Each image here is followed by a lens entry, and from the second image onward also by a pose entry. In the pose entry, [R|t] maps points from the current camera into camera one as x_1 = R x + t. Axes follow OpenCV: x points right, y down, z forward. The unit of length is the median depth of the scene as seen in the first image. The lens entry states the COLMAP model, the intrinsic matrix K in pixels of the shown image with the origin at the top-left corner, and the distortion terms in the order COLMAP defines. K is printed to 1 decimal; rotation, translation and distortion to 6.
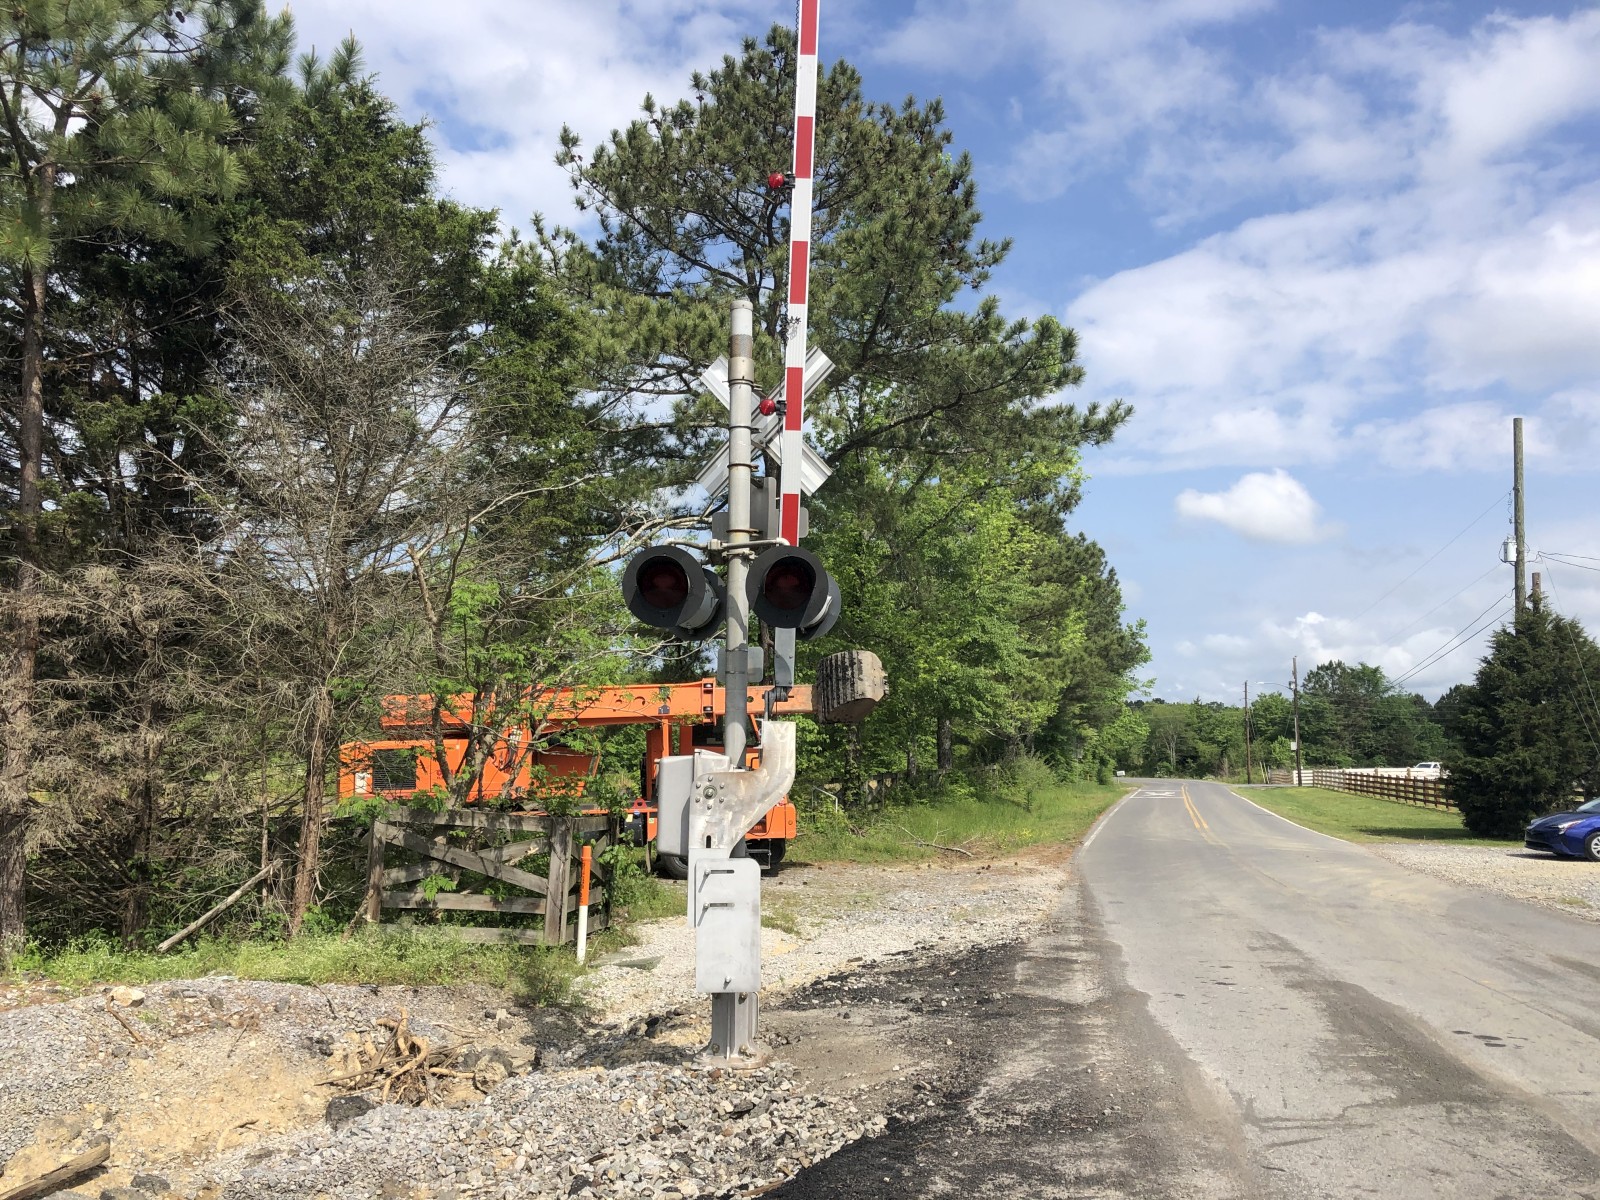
lens RADIAL K [[1328.1, 0, 819.9], [0, 1328.1, 588.4], [0, 0, 1]] dist [0.052405, -0.043065]
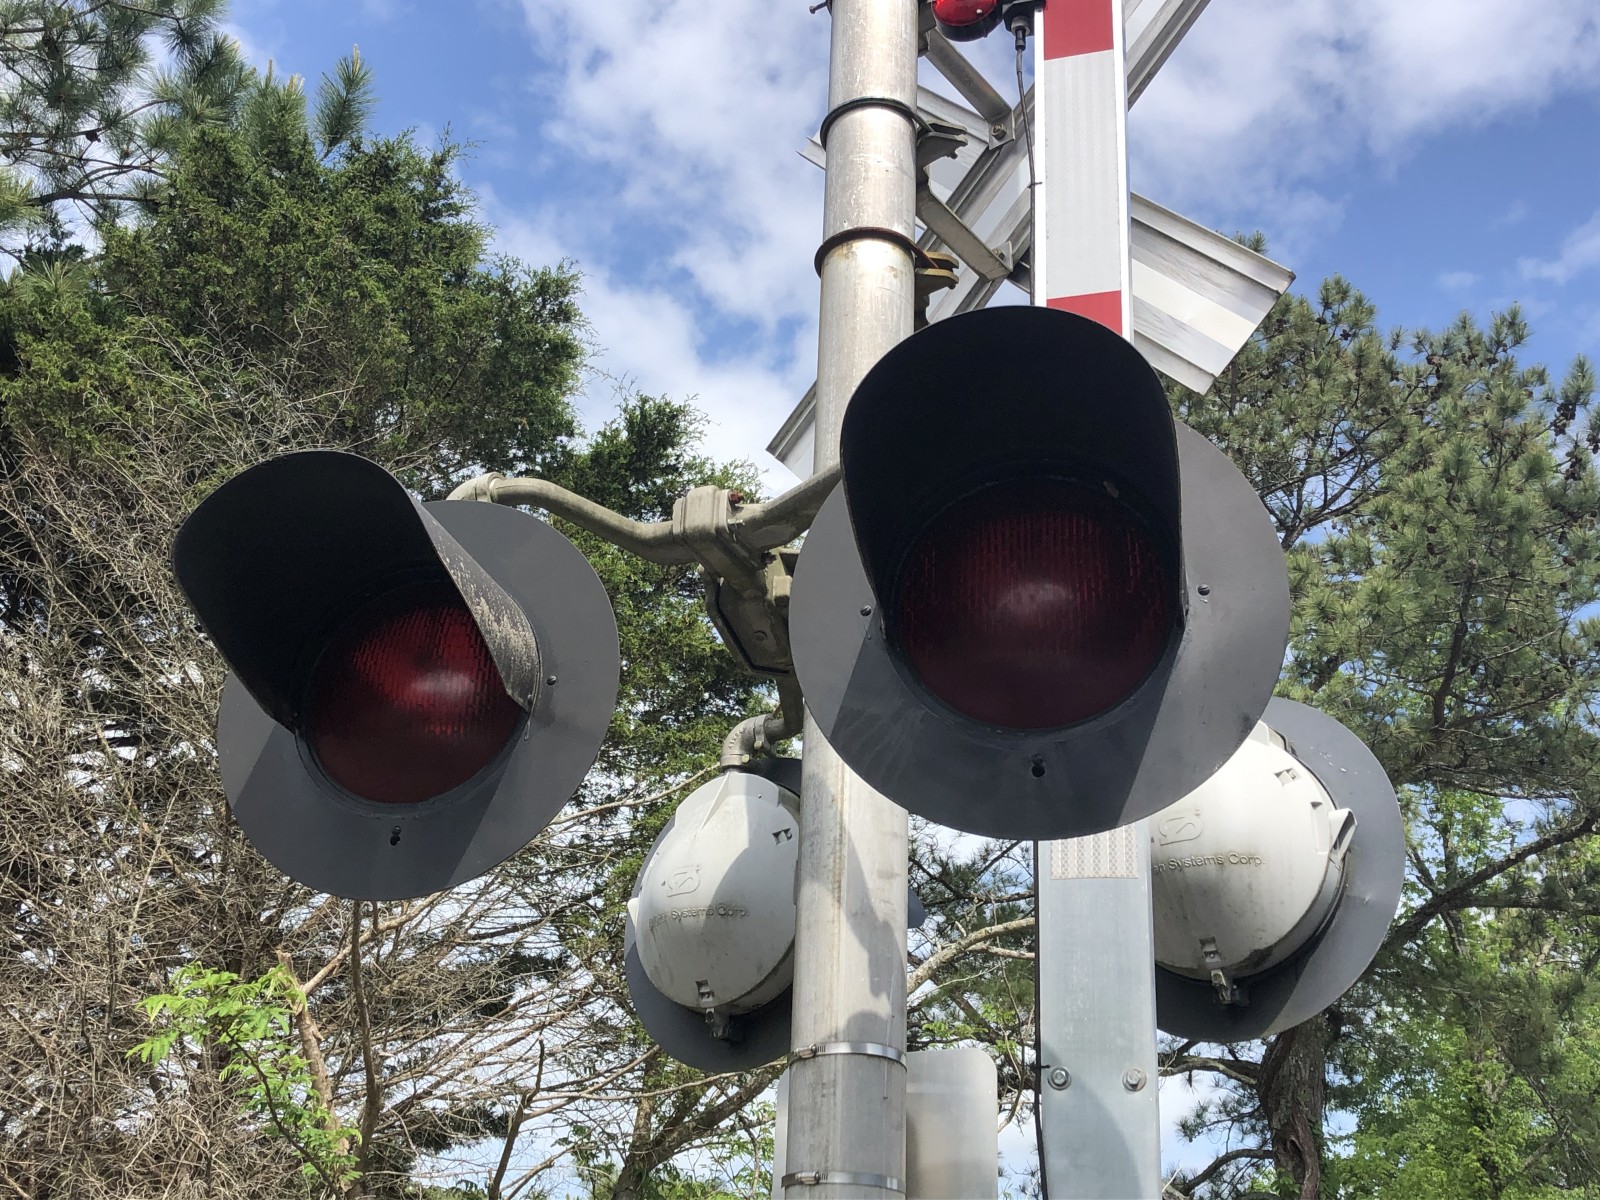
lens RADIAL K [[1804.6, 0, 800.0], [0, 1804.6, 600.0], [0, 0, 1]] dist [0.011277, -0.016569]
pose [[0.950236, -0.117099, -0.288684, 0.004240], [0.012536, 0.940290, -0.340145, 0.023259], [0.311278, 0.319599, 0.894965, 0.230272]]
